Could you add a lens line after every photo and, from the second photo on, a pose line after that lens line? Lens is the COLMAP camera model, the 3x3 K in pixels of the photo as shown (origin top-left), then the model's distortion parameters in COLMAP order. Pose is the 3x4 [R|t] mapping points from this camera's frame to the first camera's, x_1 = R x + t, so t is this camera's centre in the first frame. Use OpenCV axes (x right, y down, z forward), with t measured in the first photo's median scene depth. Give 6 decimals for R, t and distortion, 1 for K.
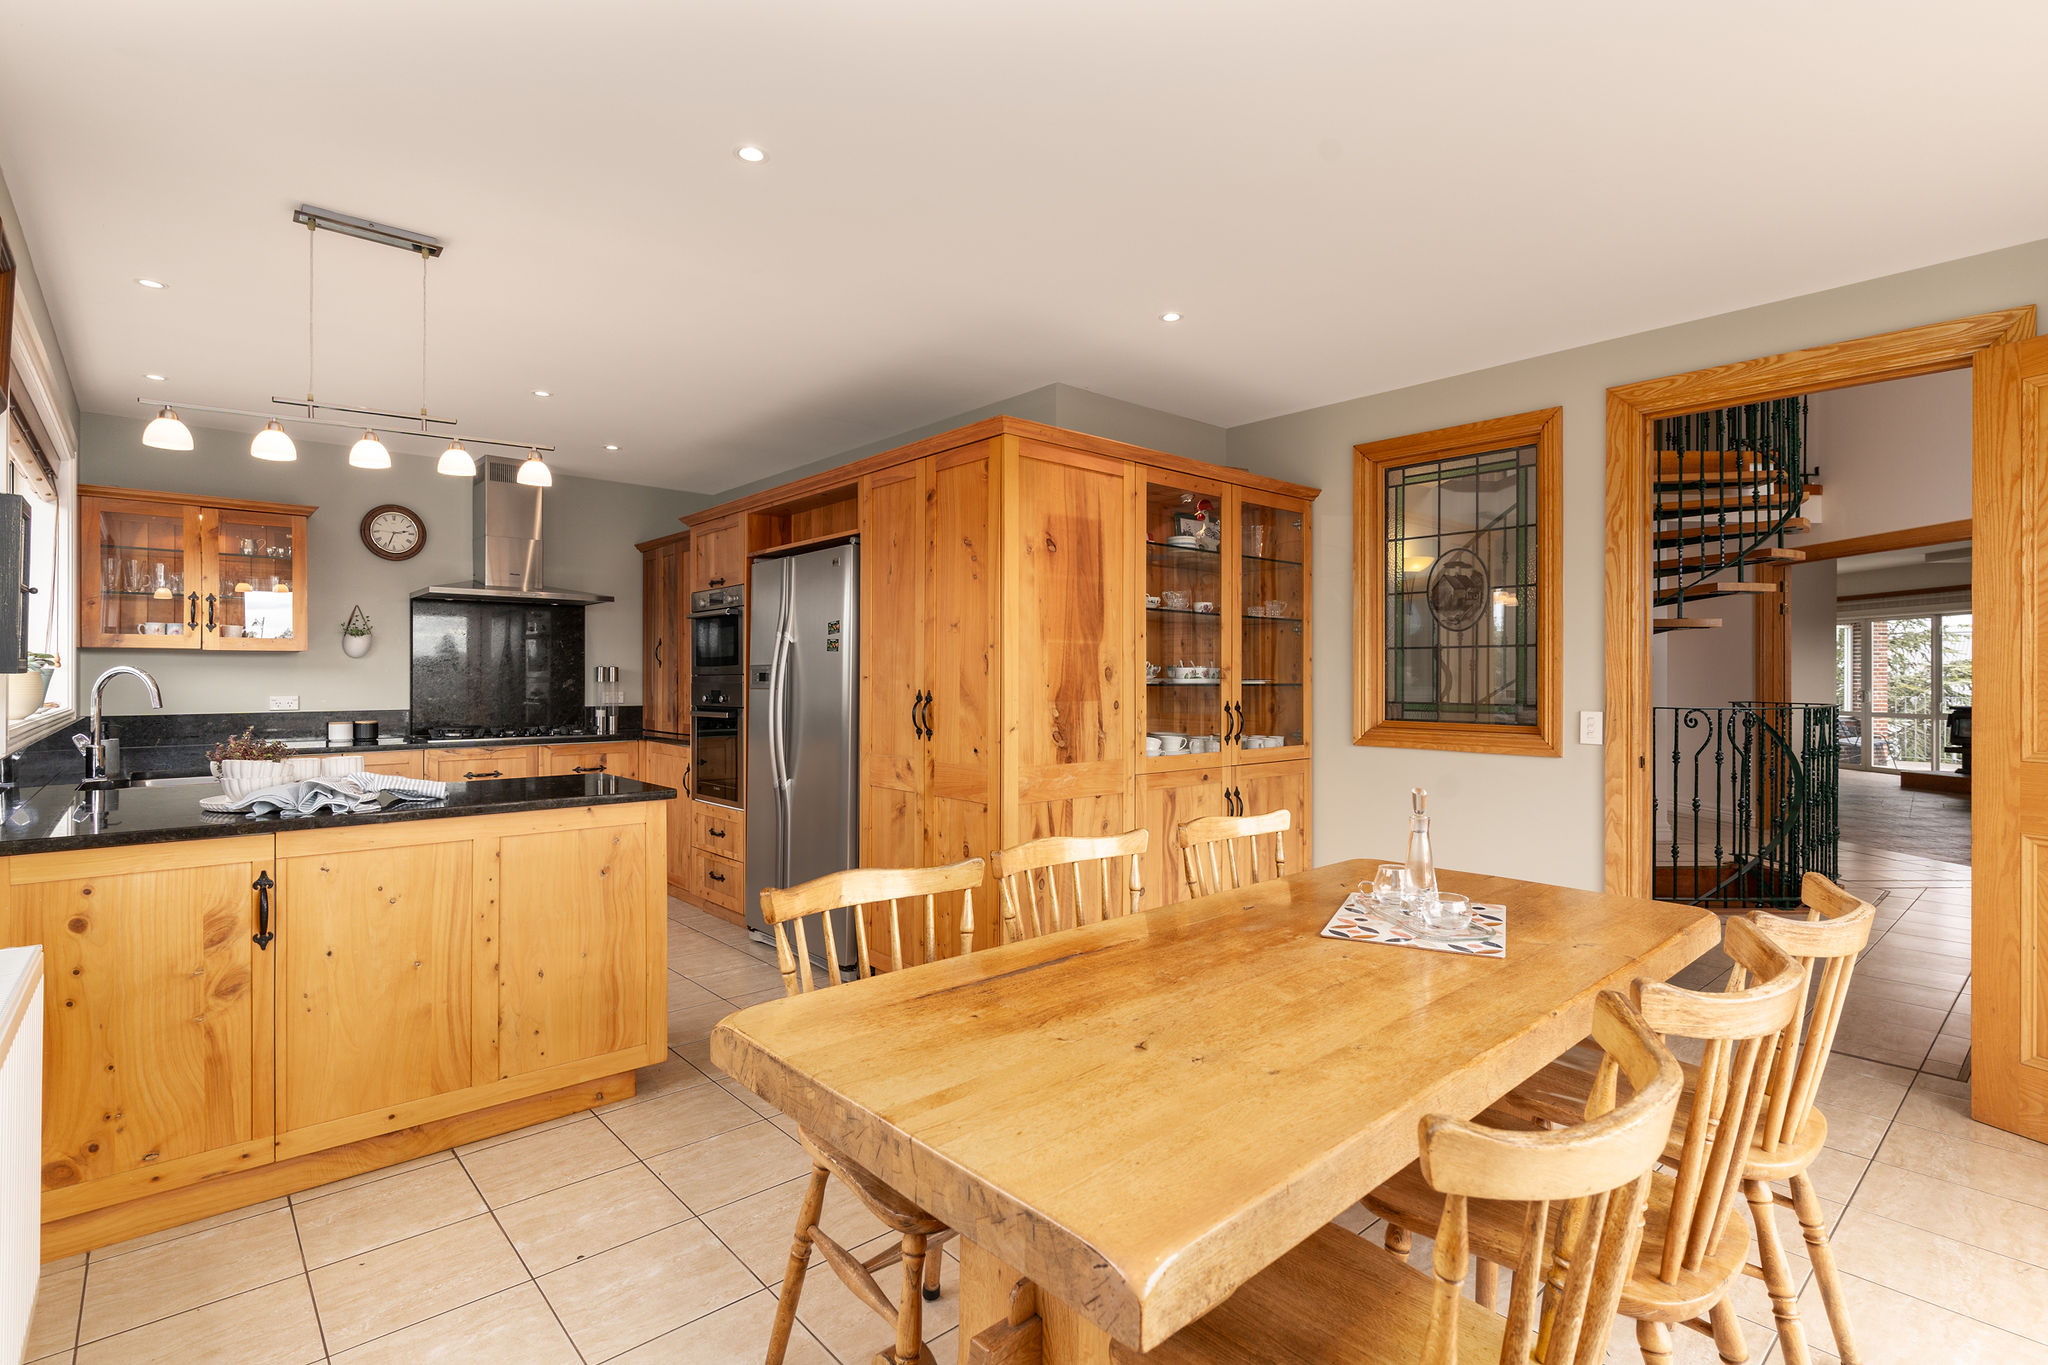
lens RADIAL K [[963.9, 0, 1017.7], [0, 963.9, 683.6], [0, 0, 1]] dist [-0.000850, 0.001387]
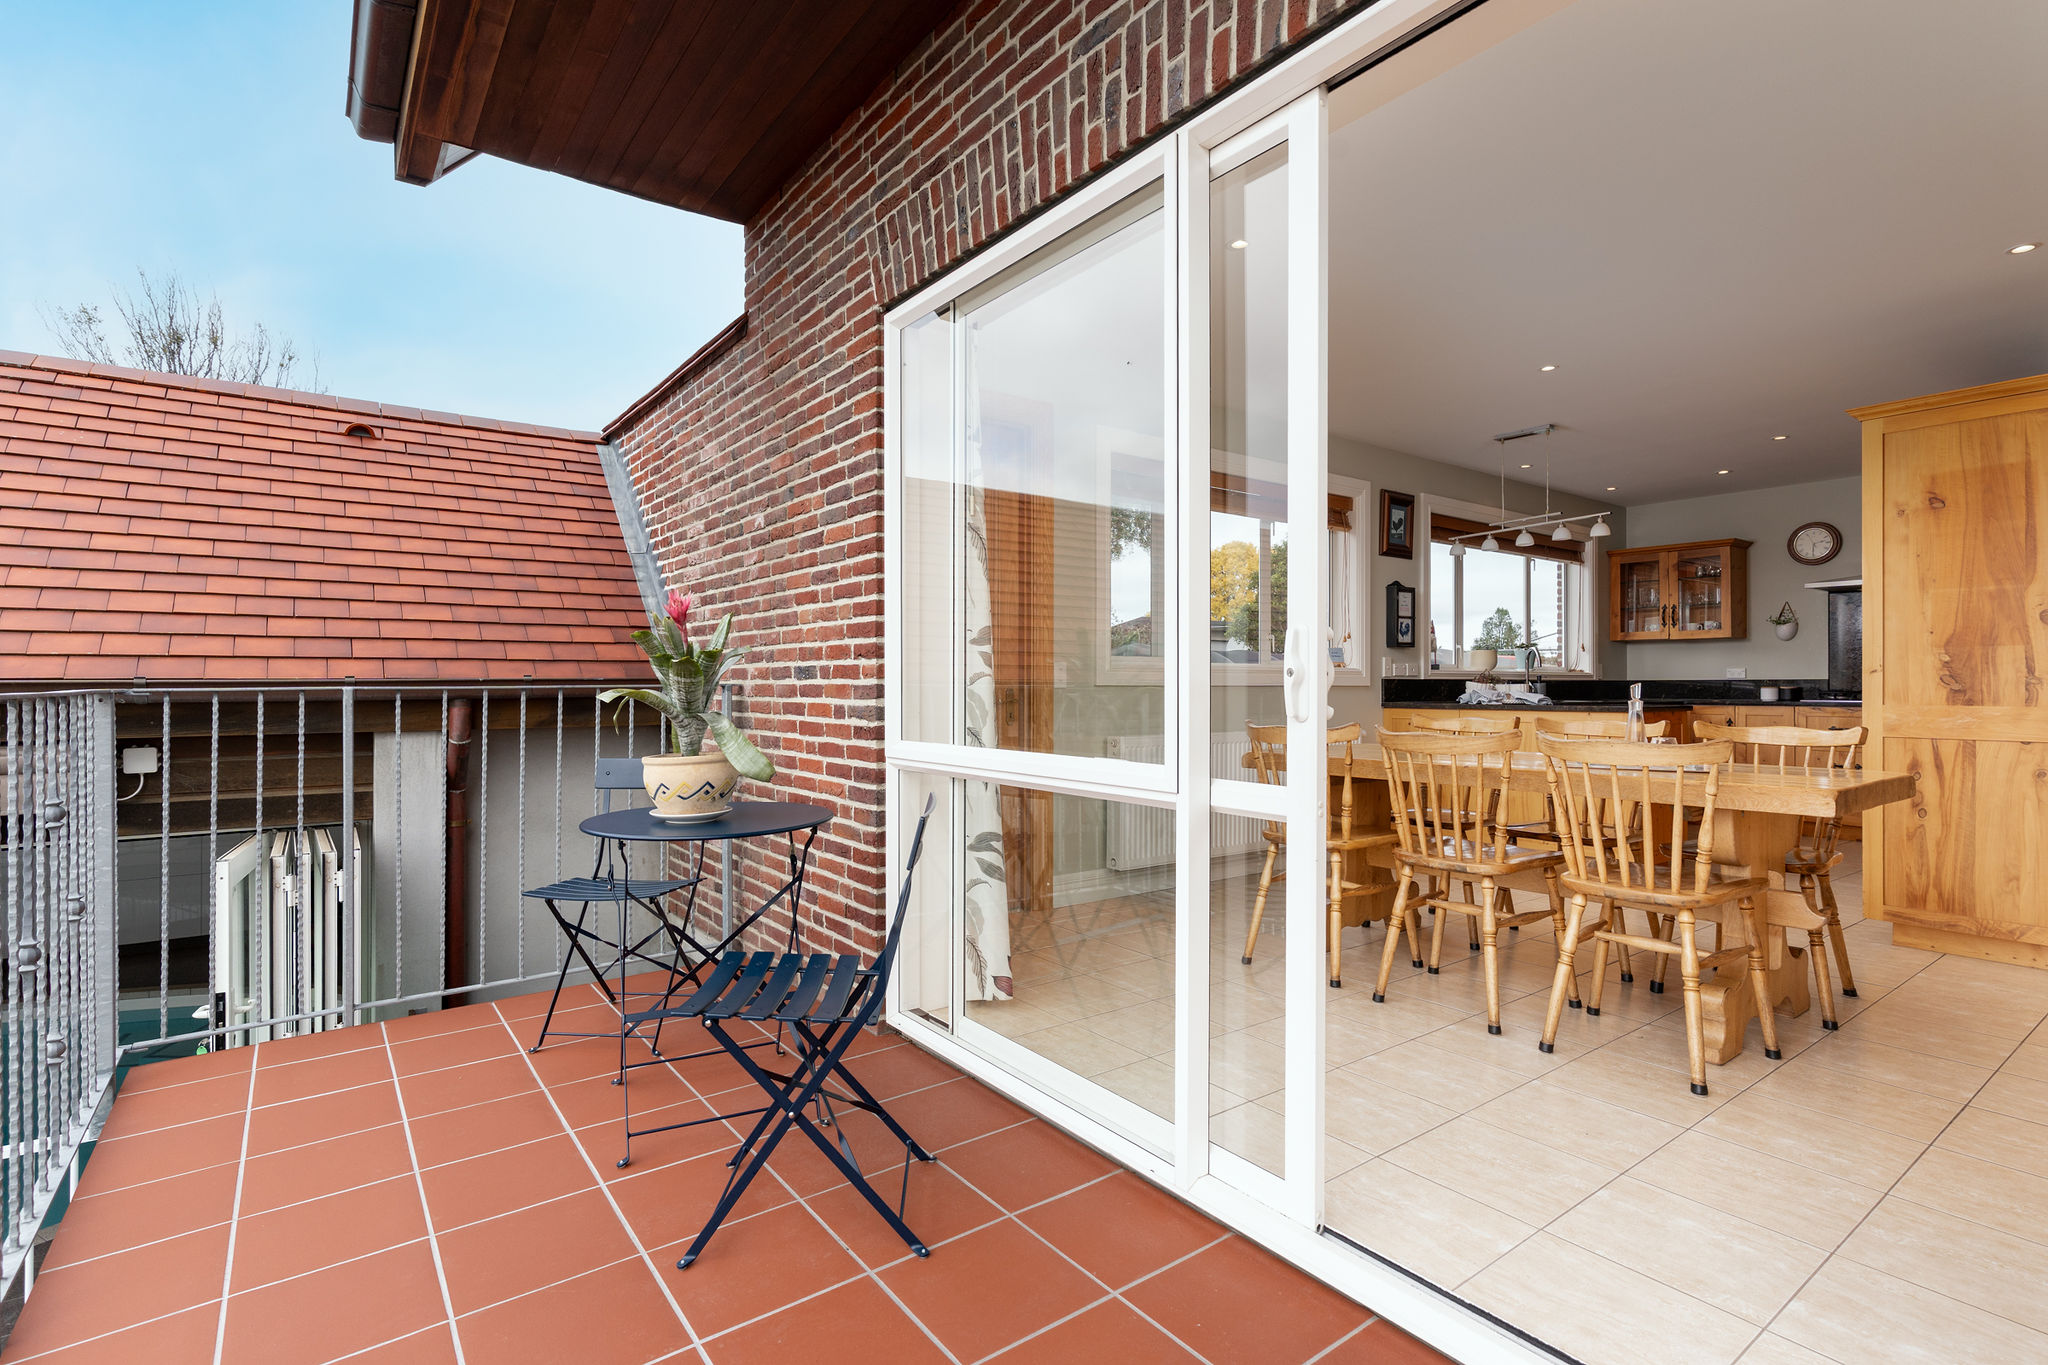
lens RADIAL K [[963.9, 0, 1028.6], [0, 963.9, 684.6], [0, 0, 1]] dist [-0.000850, 0.001387]
pose [[-0.080064, -0.000903, -0.996789, 1.177594], [-0.006258, 0.999980, -0.000404, 0.066720], [0.996770, 0.006205, -0.080068, 0.070358]]
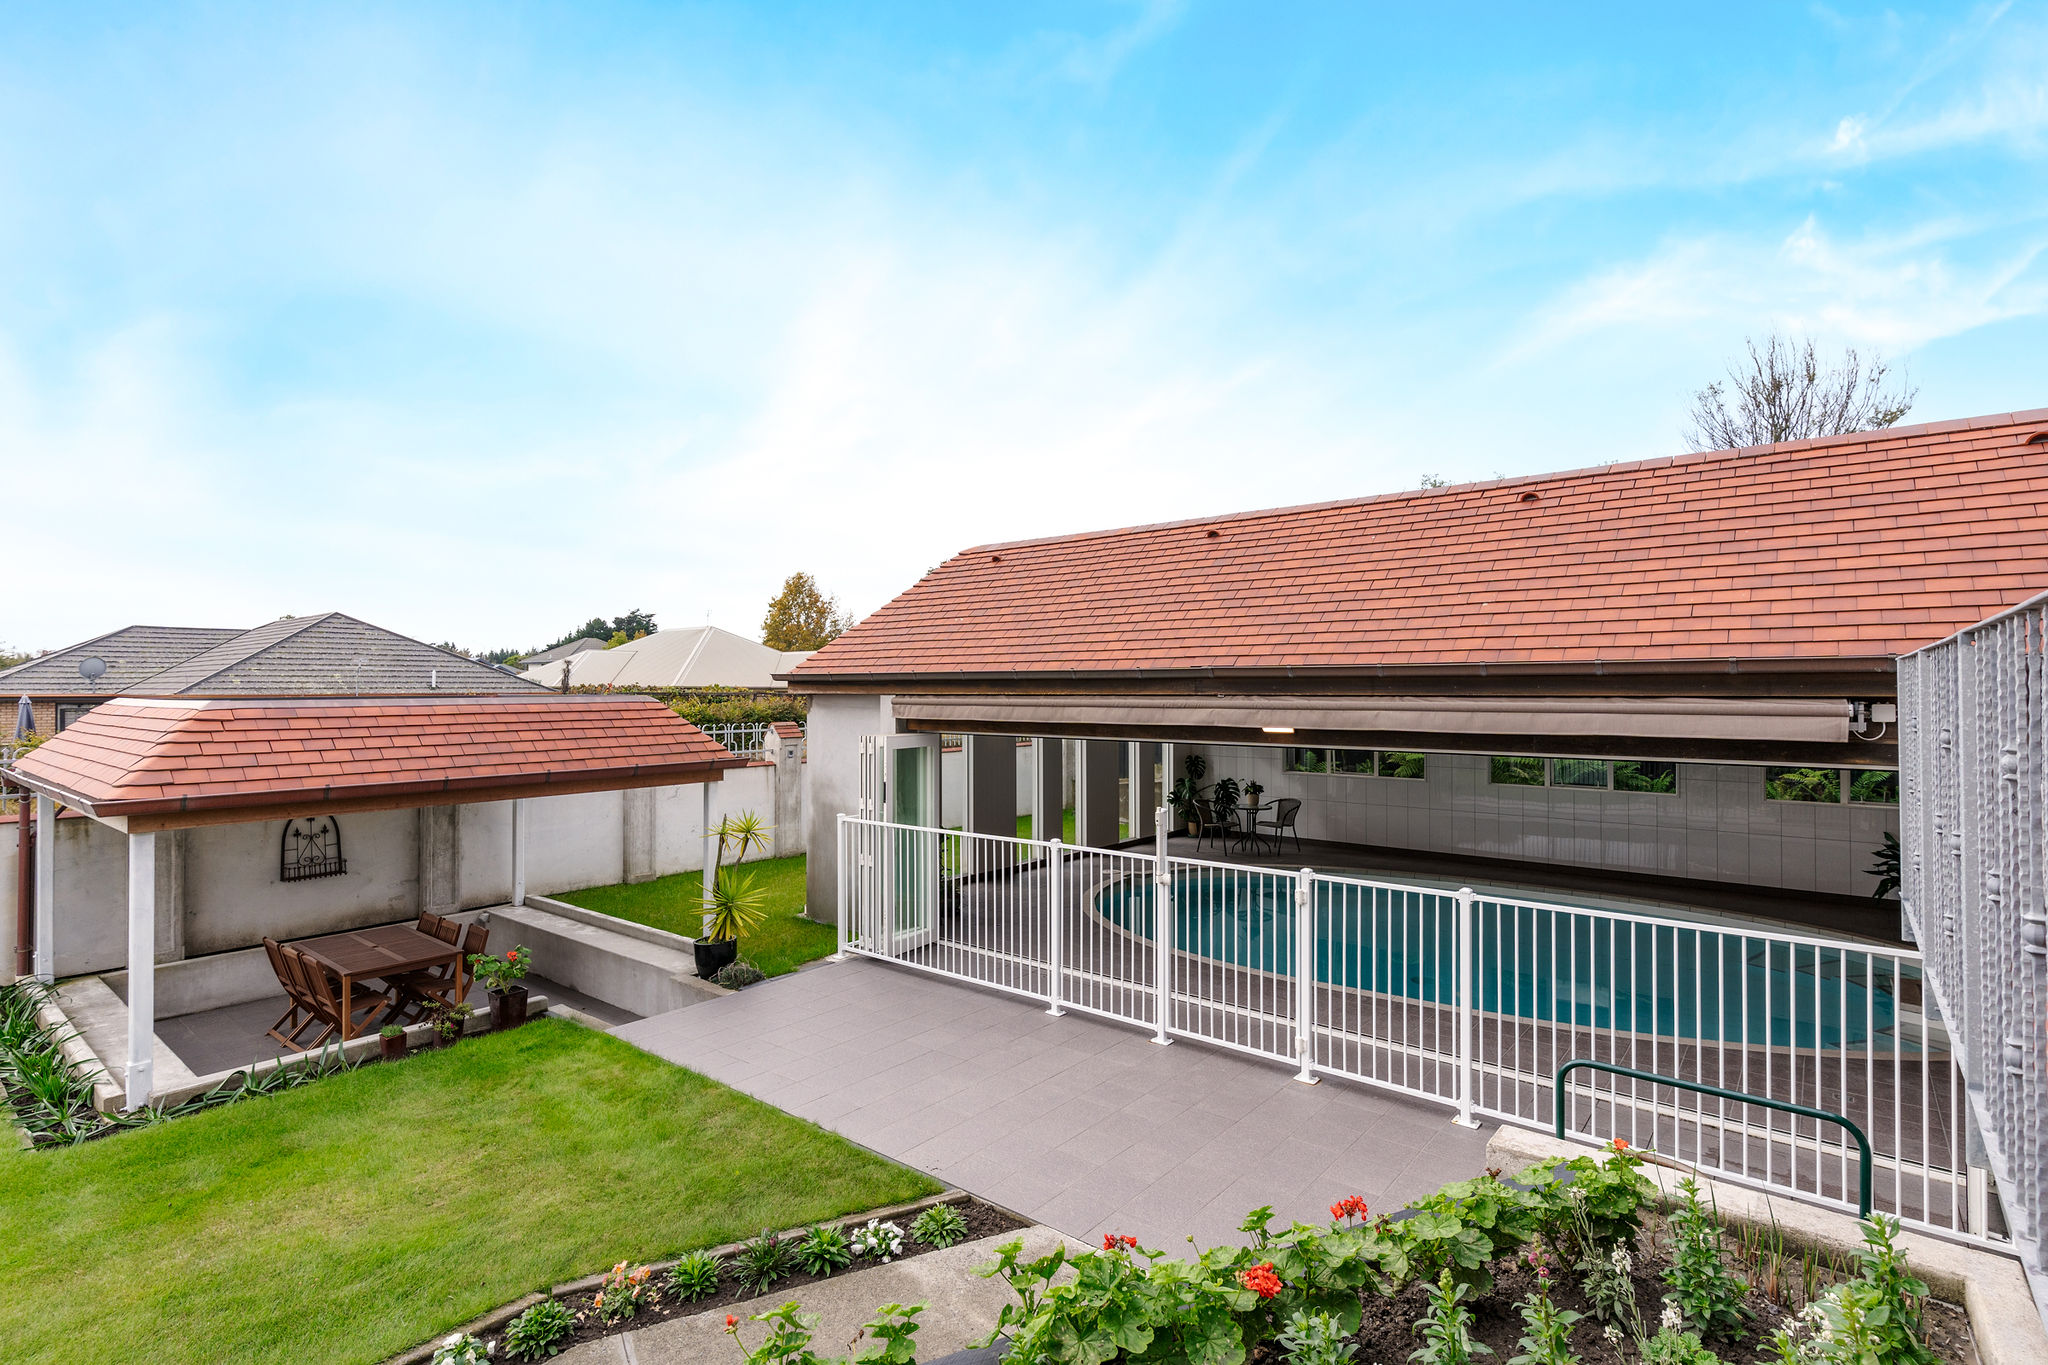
lens RADIAL K [[963.9, 0, 1022.1], [0, 963.9, 685.0], [0, 0, 1]] dist [-0.000850, 0.001387]
pose [[-0.988297, -0.000464, -0.152542, 1.753011], [-0.000883, 0.999996, 0.002682, 0.107908], [0.152540, 0.002785, -0.988293, 0.301821]]
